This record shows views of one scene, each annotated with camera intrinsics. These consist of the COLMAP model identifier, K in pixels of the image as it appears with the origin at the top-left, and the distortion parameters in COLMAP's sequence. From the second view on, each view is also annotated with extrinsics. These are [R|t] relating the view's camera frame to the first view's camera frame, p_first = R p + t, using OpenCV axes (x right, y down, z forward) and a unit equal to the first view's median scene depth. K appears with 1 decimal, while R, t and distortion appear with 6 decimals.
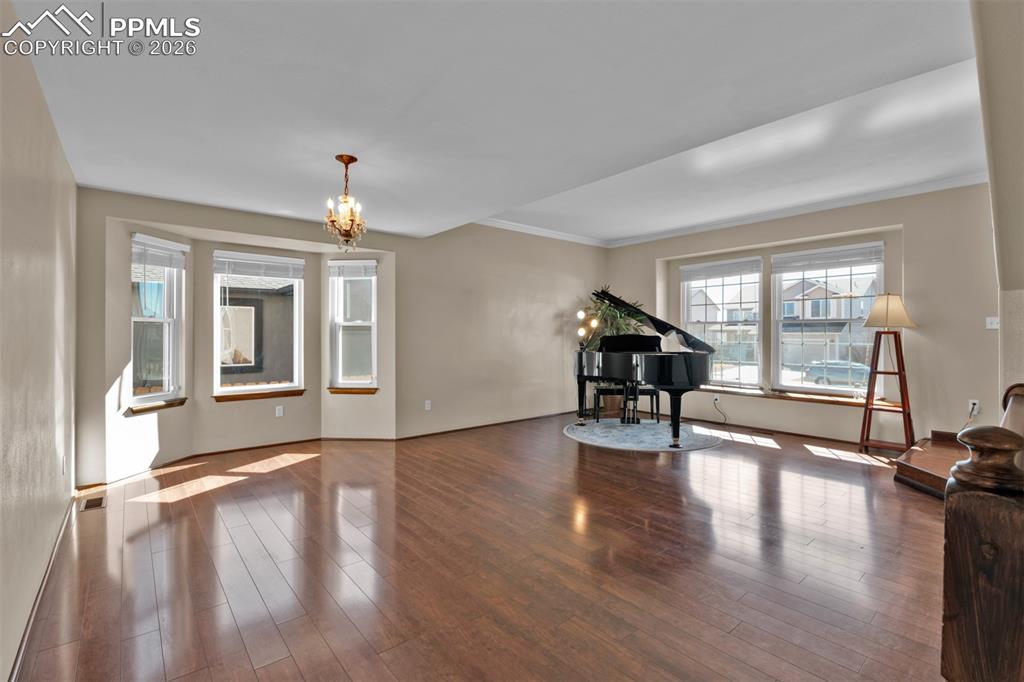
lens RADIAL K [[460.1, 0, 509.6], [0, 460.1, 339.4], [0, 0, 1]] dist [-0.011114, 0.000098]
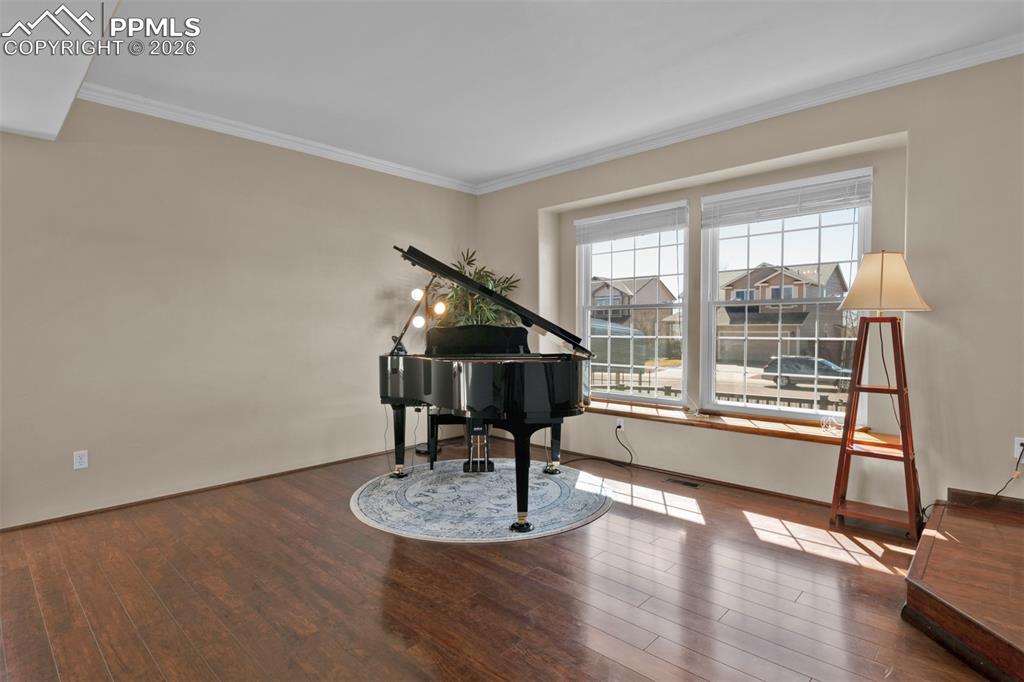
lens RADIAL K [[514.7, 0, 515.1], [0, 514.7, 348.6], [0, 0, 1]] dist [0.000321, -0.002317]
pose [[0.992912, -0.009301, 0.118486, 0.256165], [0.005462, 0.999451, 0.032682, -0.001853], [-0.118724, -0.031804, 0.992418, 0.356849]]
